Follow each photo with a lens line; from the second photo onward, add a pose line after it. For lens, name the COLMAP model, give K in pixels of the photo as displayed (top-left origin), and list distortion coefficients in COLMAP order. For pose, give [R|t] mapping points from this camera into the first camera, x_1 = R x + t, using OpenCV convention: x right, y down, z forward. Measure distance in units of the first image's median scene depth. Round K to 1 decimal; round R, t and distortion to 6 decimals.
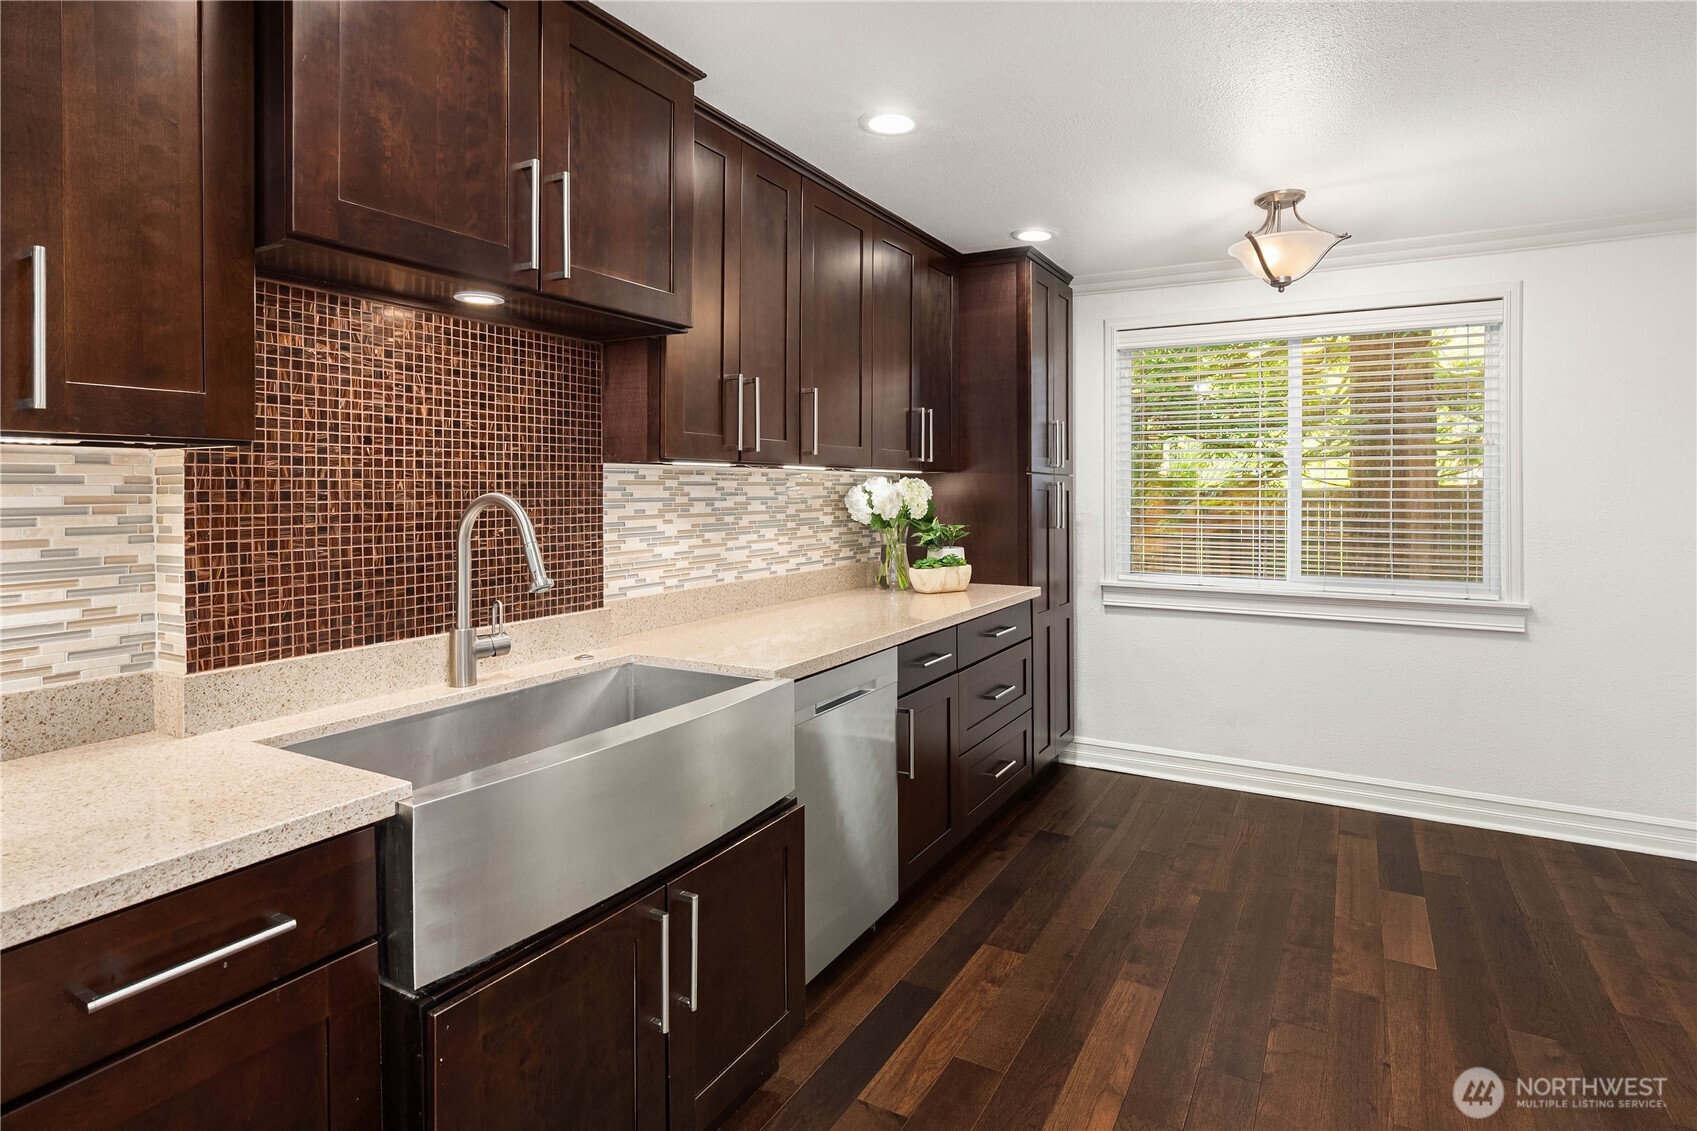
lens RADIAL K [[881.0, 0, 874.4], [0, 881.0, 494.6], [0, 0, 1]] dist [-0.005934, 0.000587]
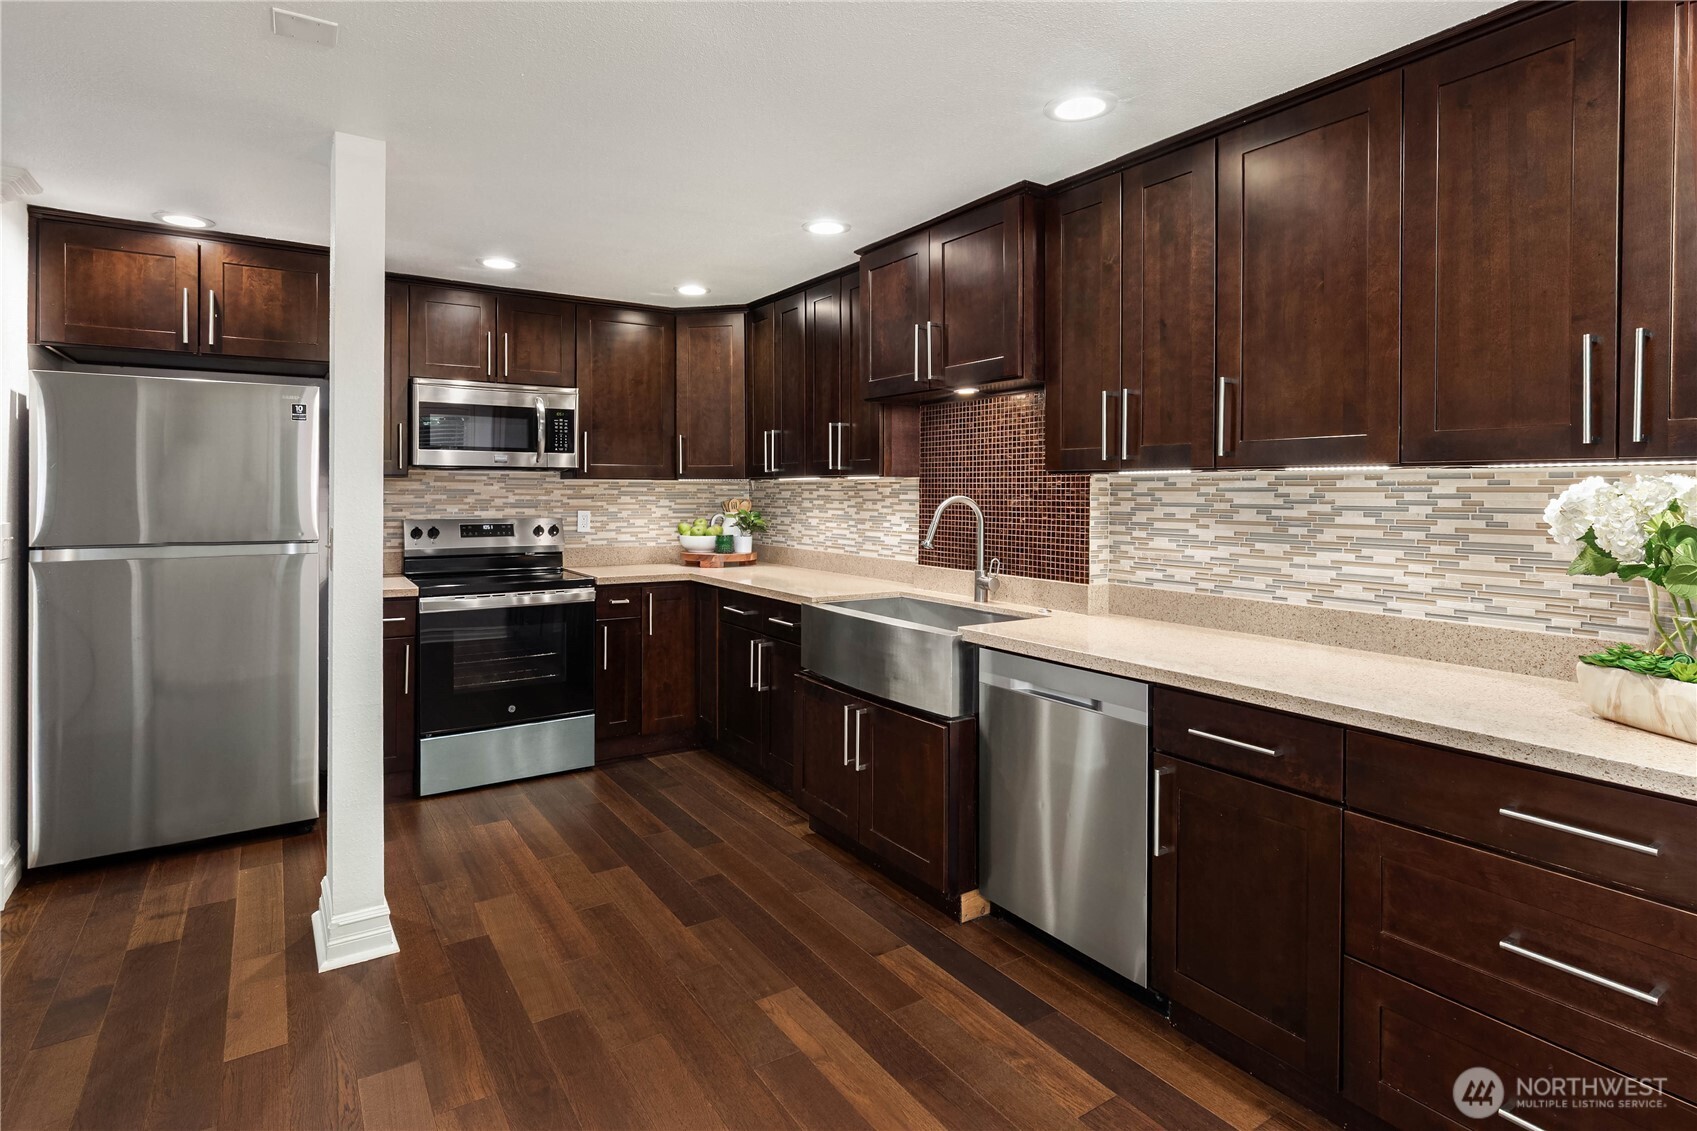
lens RADIAL K [[873.8, 0, 841.1], [0, 873.8, 491.9], [0, 0, 1]] dist [-0.000584, -0.000012]
pose [[-0.471760, -0.005453, -0.881710, 0.681567], [-0.014506, 0.999894, 0.001577, -0.004304], [0.881608, 0.013534, -0.471789, 0.860513]]
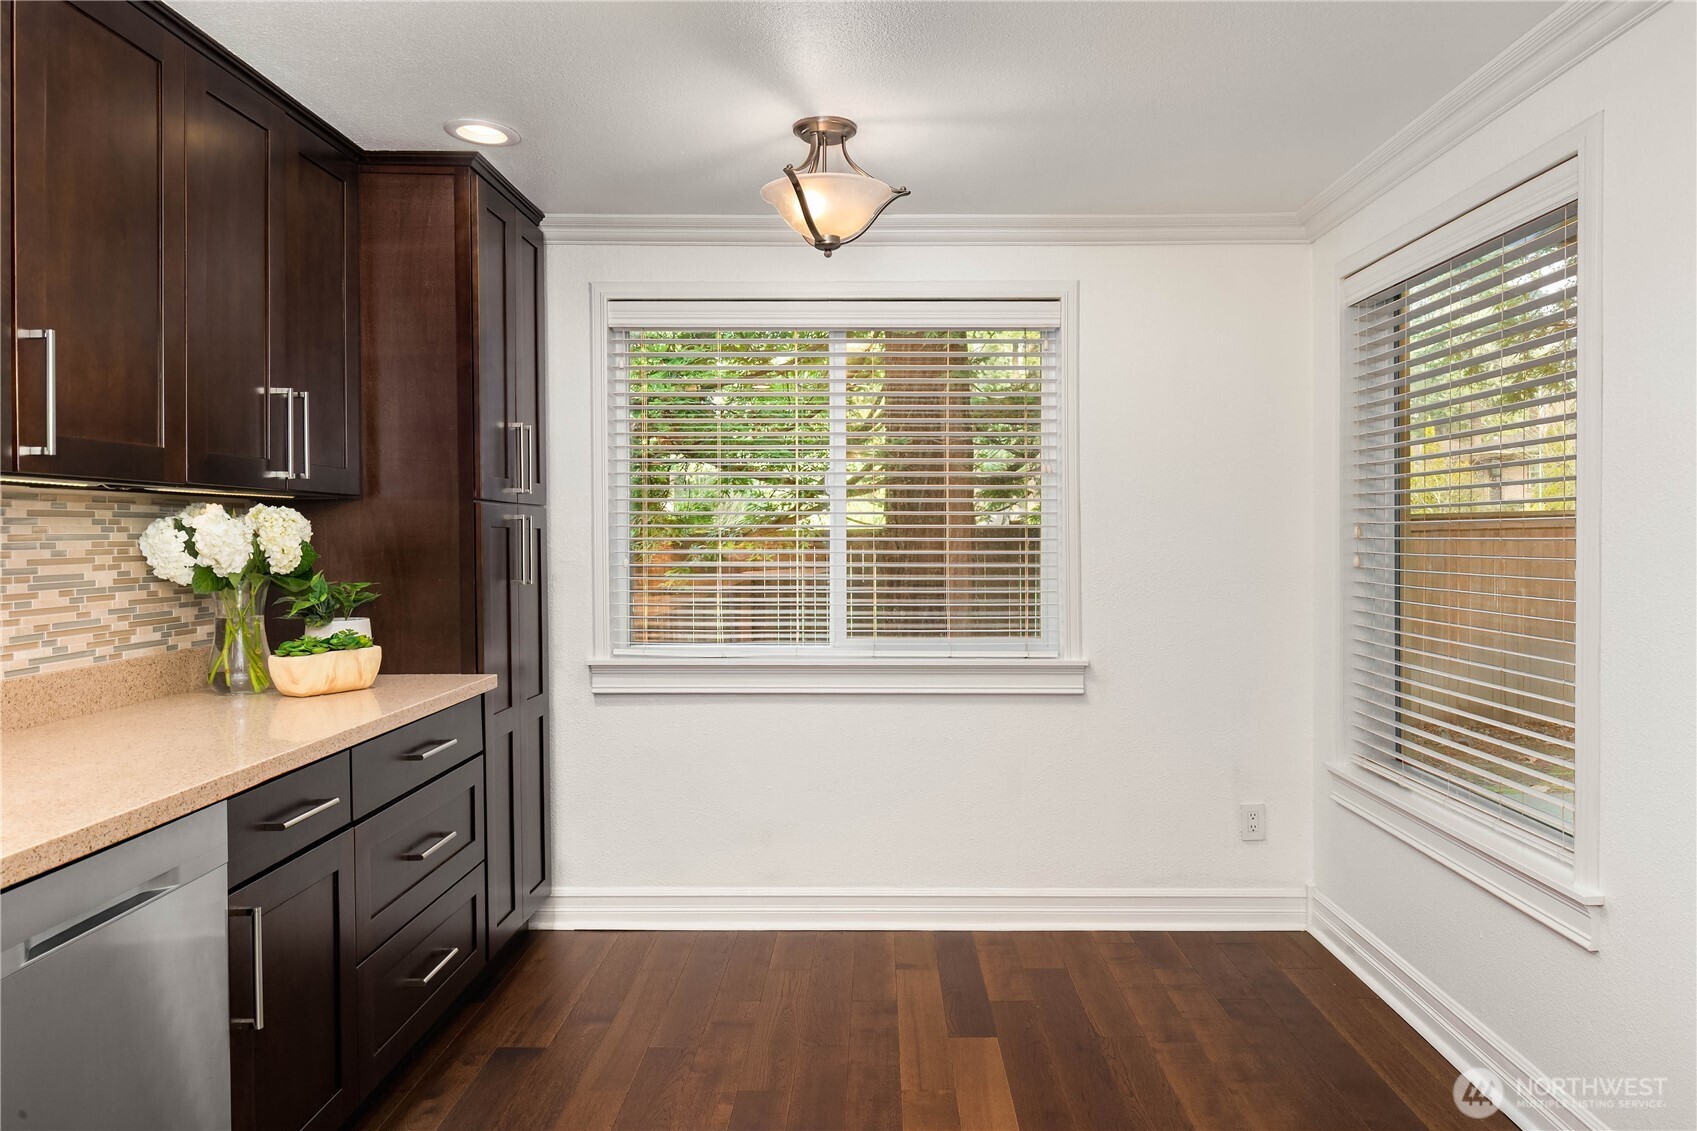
lens RADIAL K [[1162.1, 0, 860.5], [0, 1162.1, 551.7], [0, 0, 1]] dist [-0.004950, 0.002493]
pose [[0.886211, -0.010153, 0.463170, 0.033112], [0.005440, 0.999919, 0.011509, 0.005988], [-0.463249, -0.007680, 0.886195, 0.122536]]
